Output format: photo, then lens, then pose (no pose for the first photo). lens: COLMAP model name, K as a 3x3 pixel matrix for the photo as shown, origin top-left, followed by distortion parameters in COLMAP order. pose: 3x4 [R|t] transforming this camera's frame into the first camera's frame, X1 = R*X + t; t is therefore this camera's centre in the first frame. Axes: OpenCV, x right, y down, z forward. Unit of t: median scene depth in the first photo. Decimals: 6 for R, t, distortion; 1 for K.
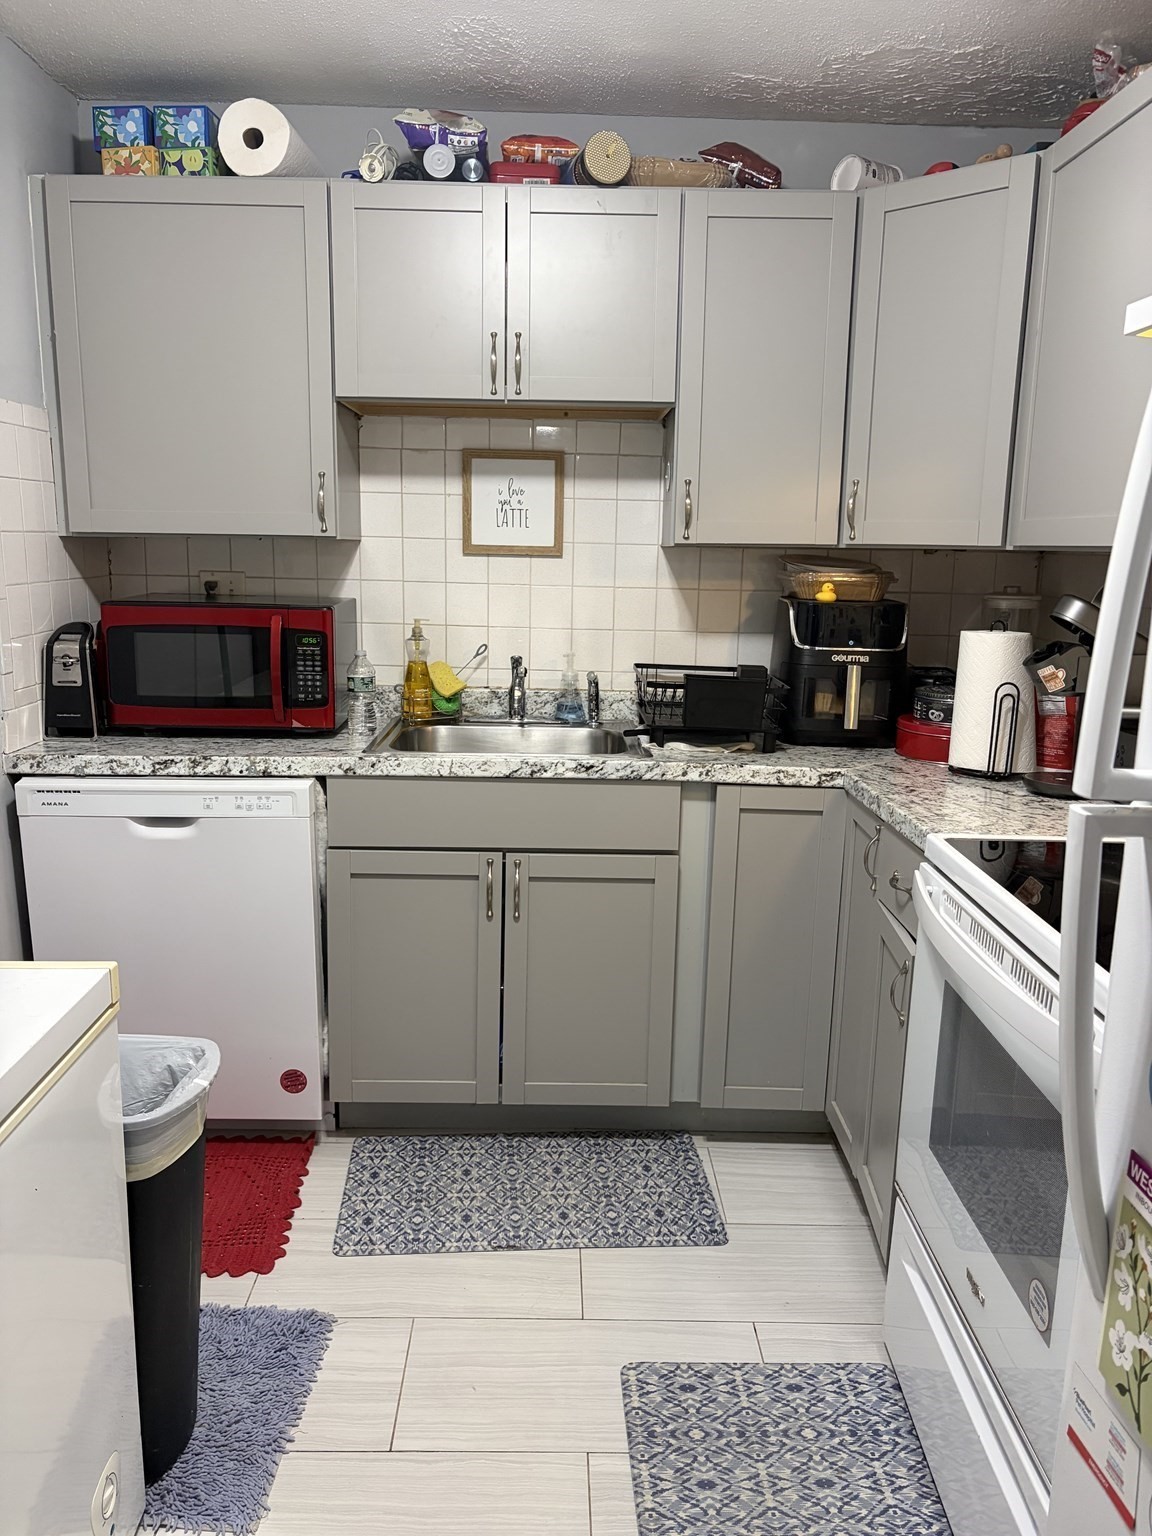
lens RADIAL K [[1180.8, 0, 565.1], [0, 1180.8, 760.7], [0, 0, 1]] dist [0.046740, -0.045721]
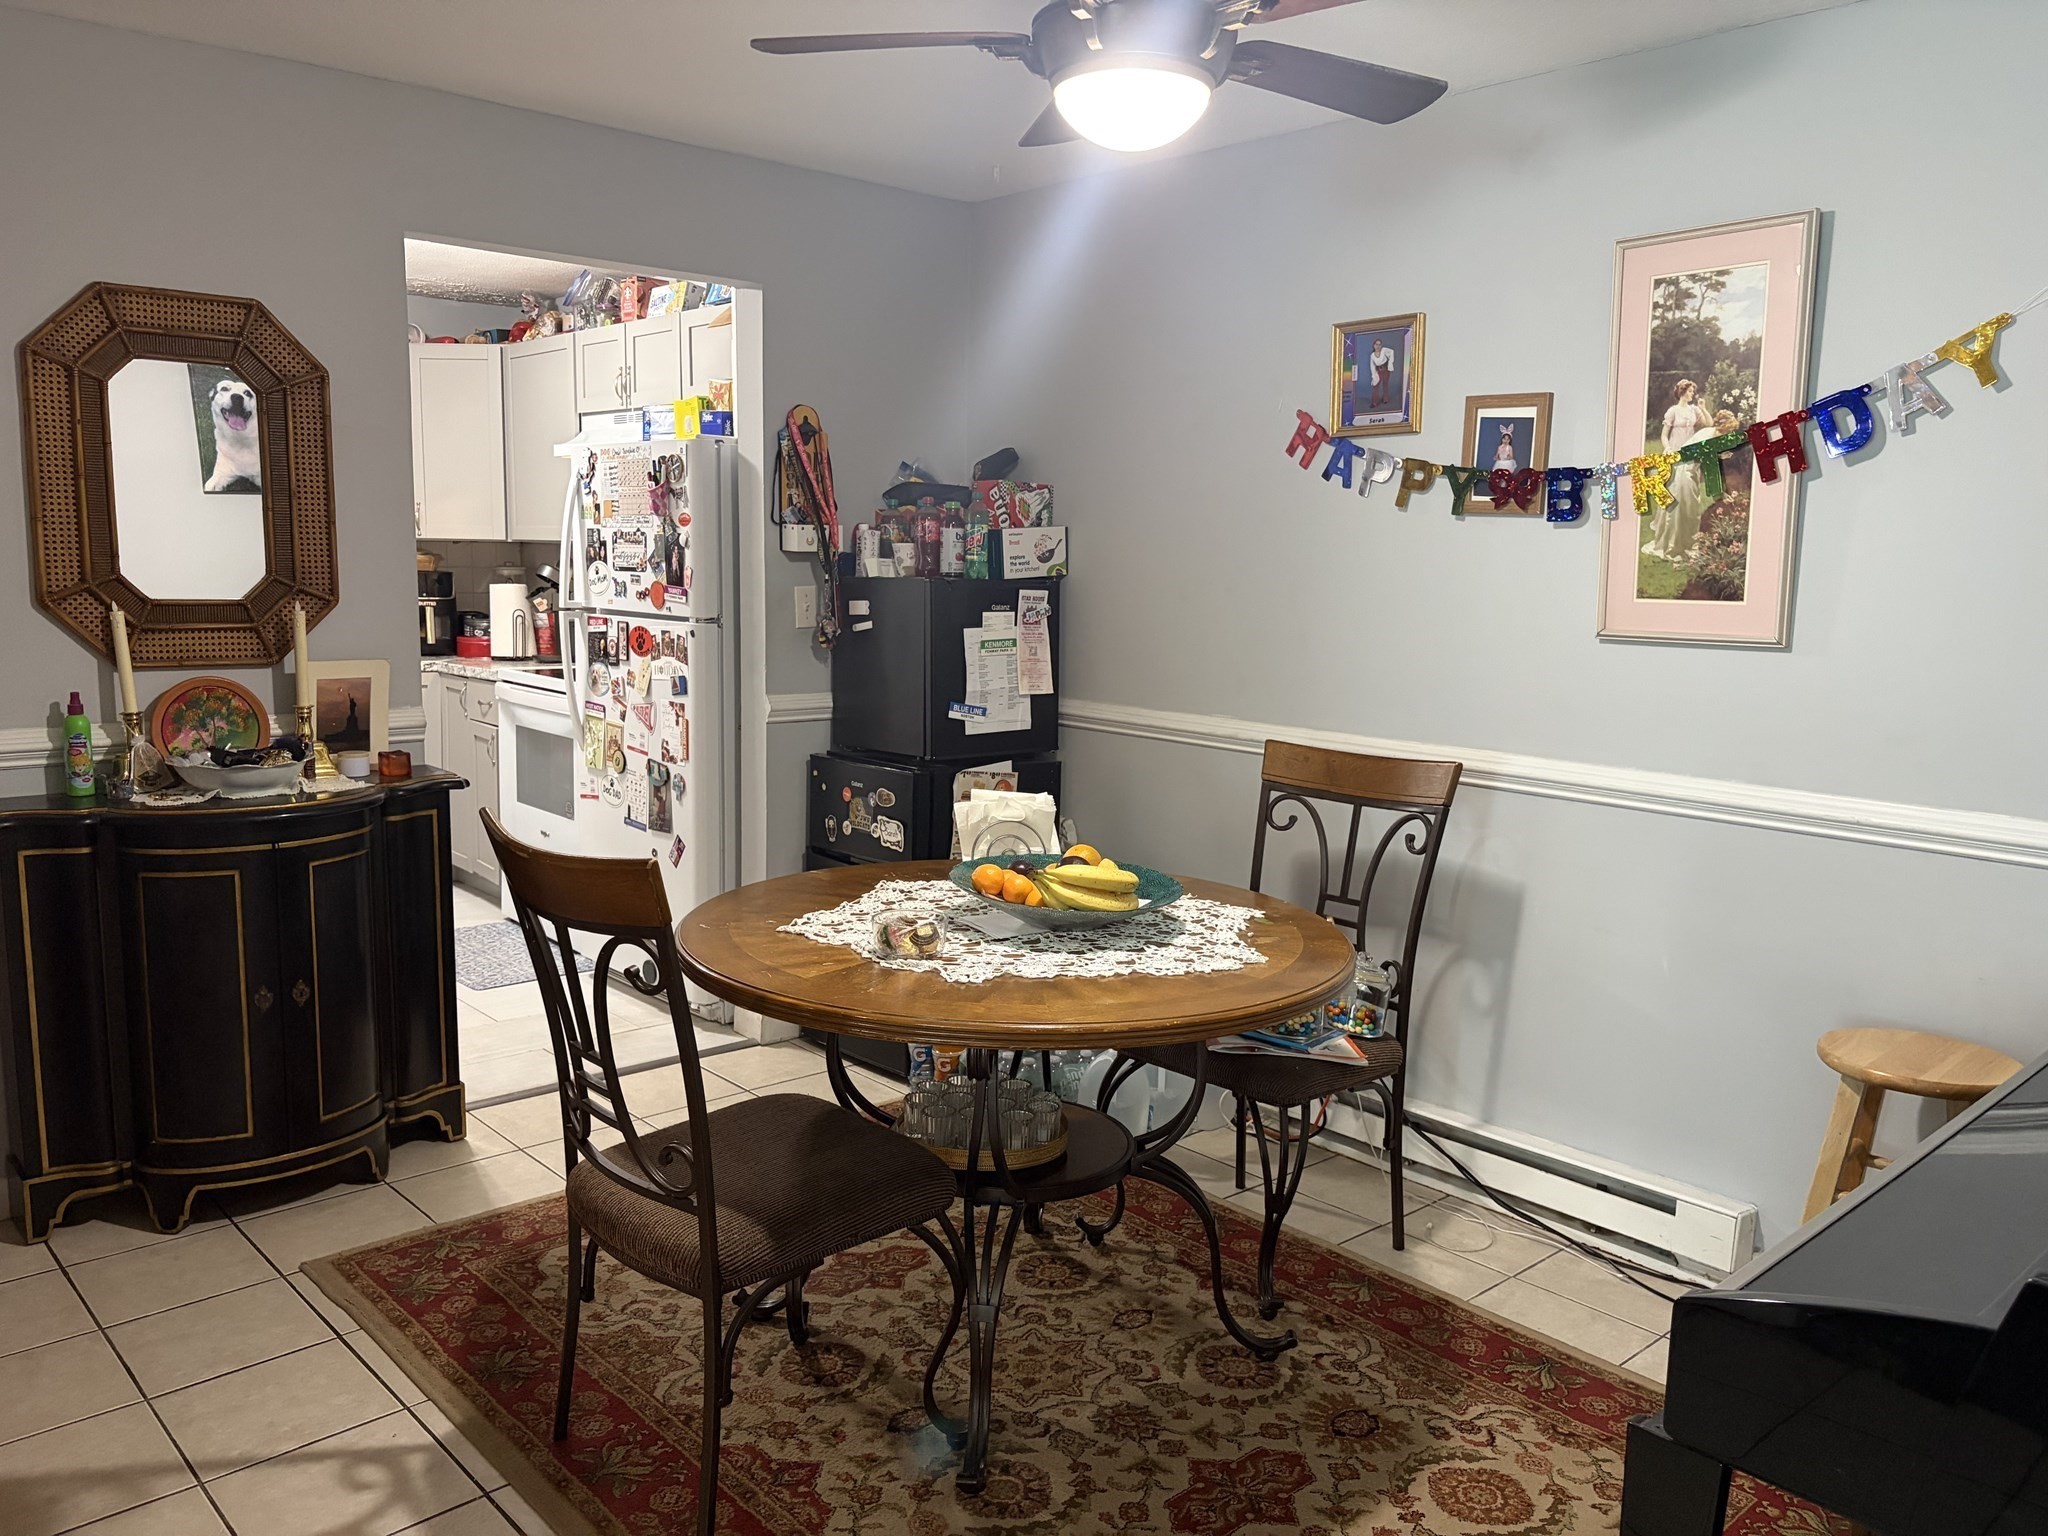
lens RADIAL K [[1574.4, 0, 1019.0], [0, 1574.4, 778.5], [0, 0, 1]] dist [0.046740, -0.045721]
pose [[0.762503, -0.094412, 0.640059, -0.649855], [0.111443, 0.993675, 0.013810, 0.250247], [-0.637314, 0.060800, 0.768202, -1.416815]]
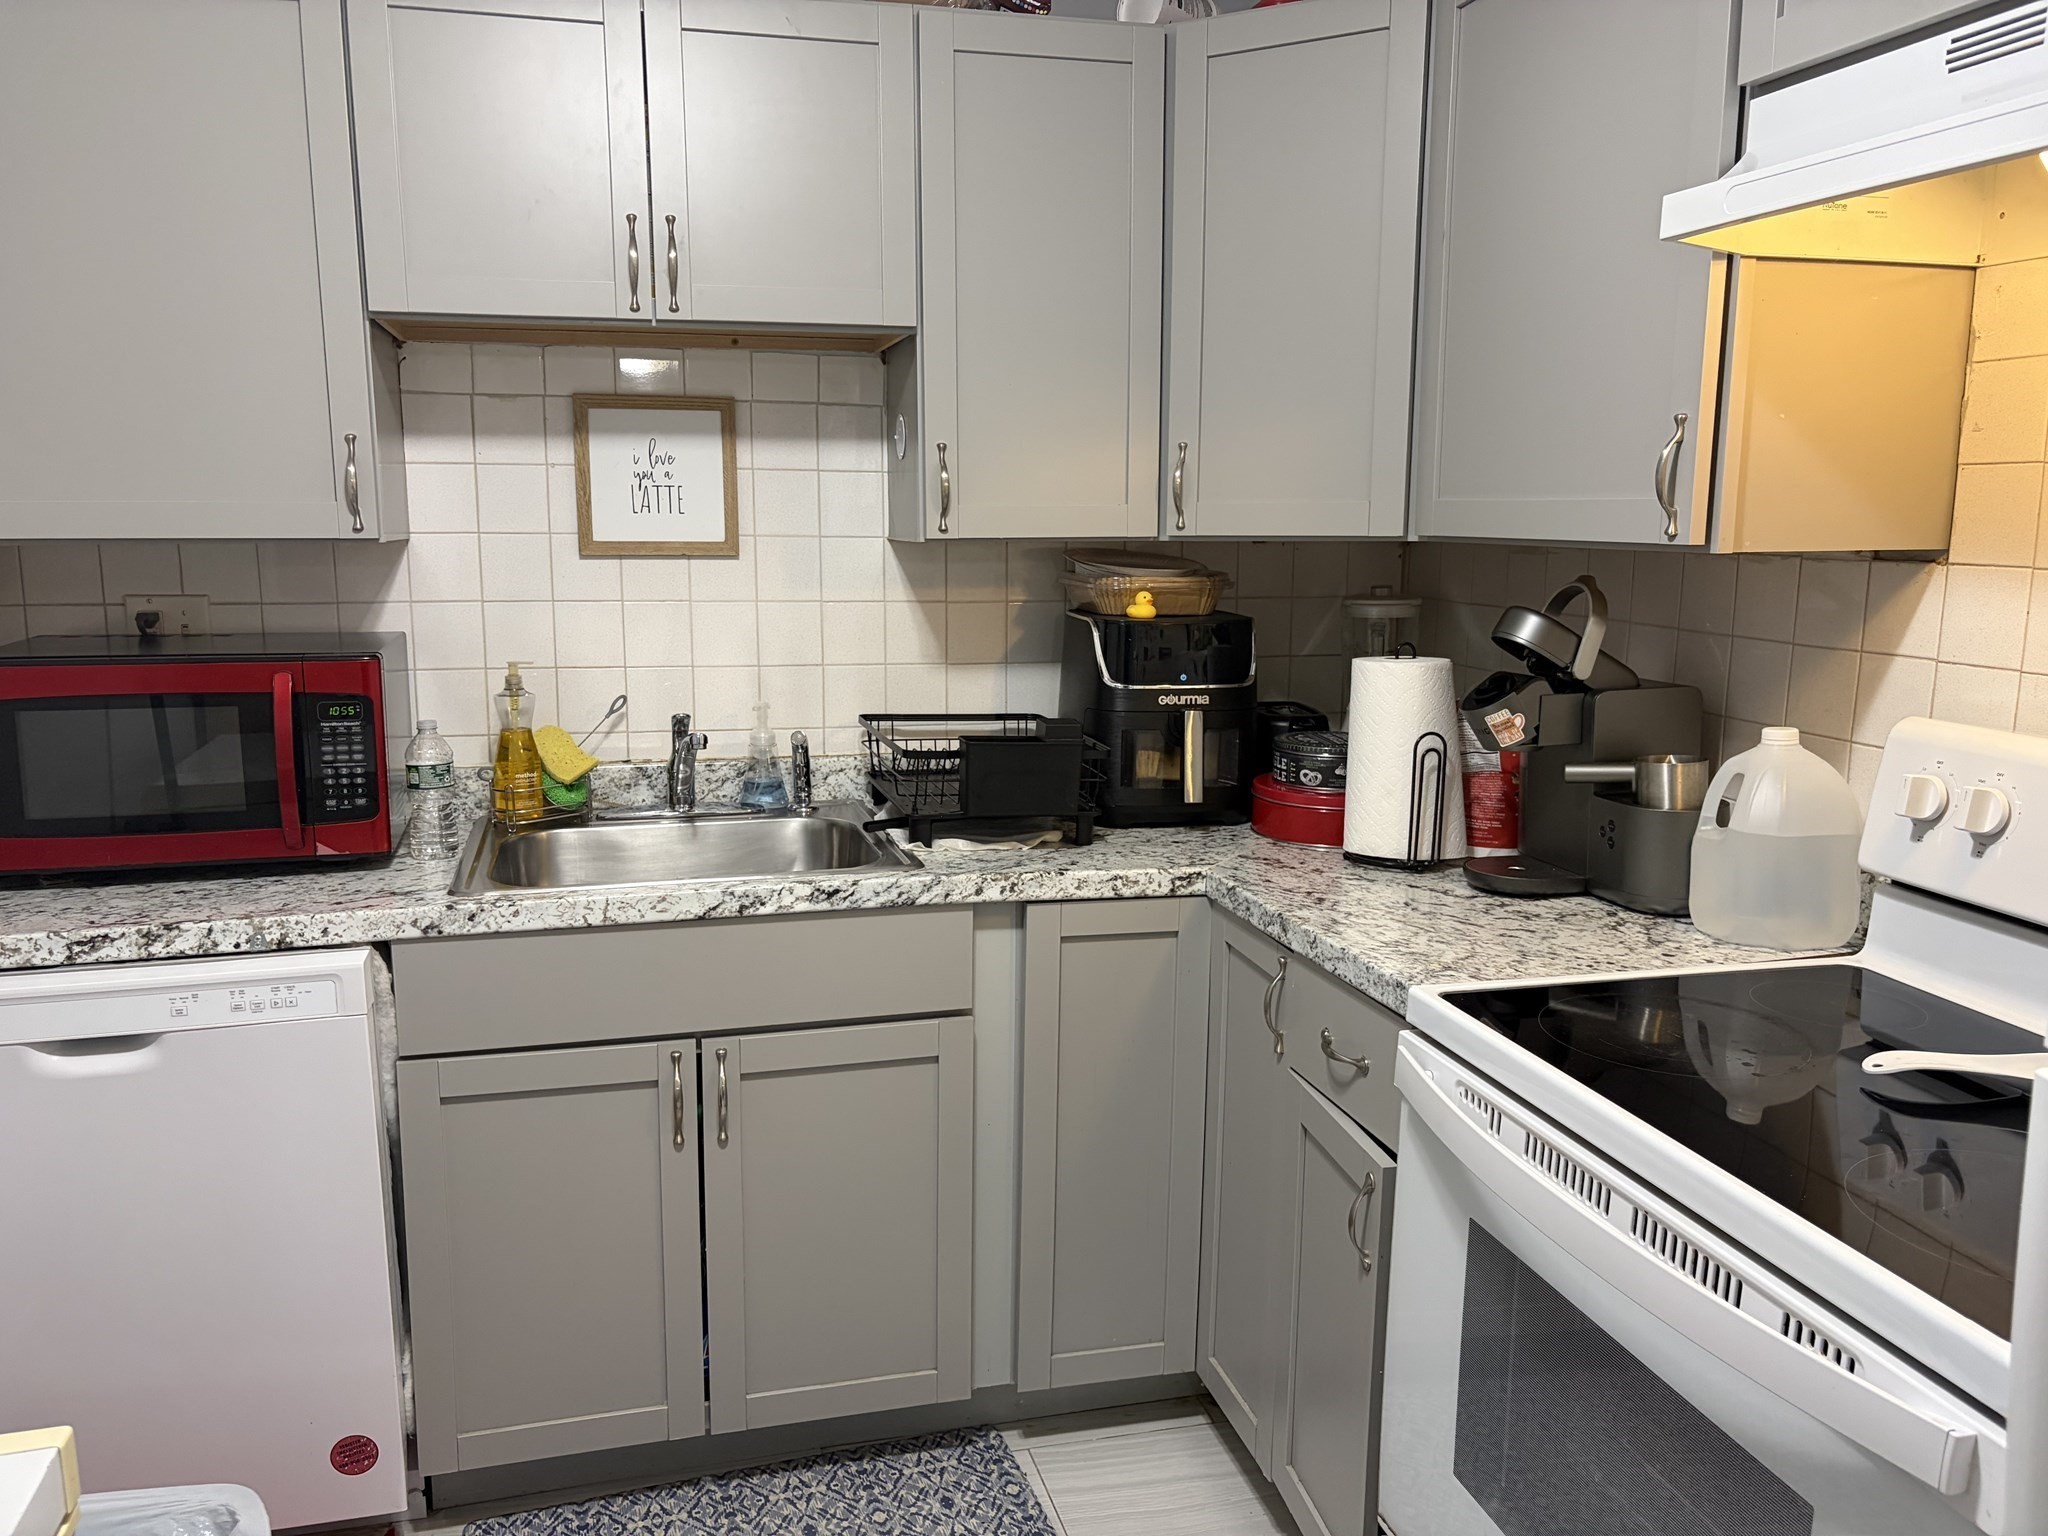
lens RADIAL K [[1574.4, 0, 1015.6], [0, 1574.4, 762.3], [0, 0, 1]] dist [0.046740, -0.045721]
pose [[0.971400, -0.054667, 0.231072, -0.074378], [0.059372, 0.998145, -0.013455, -0.046662], [-0.229908, 0.026789, 0.972844, 0.142547]]
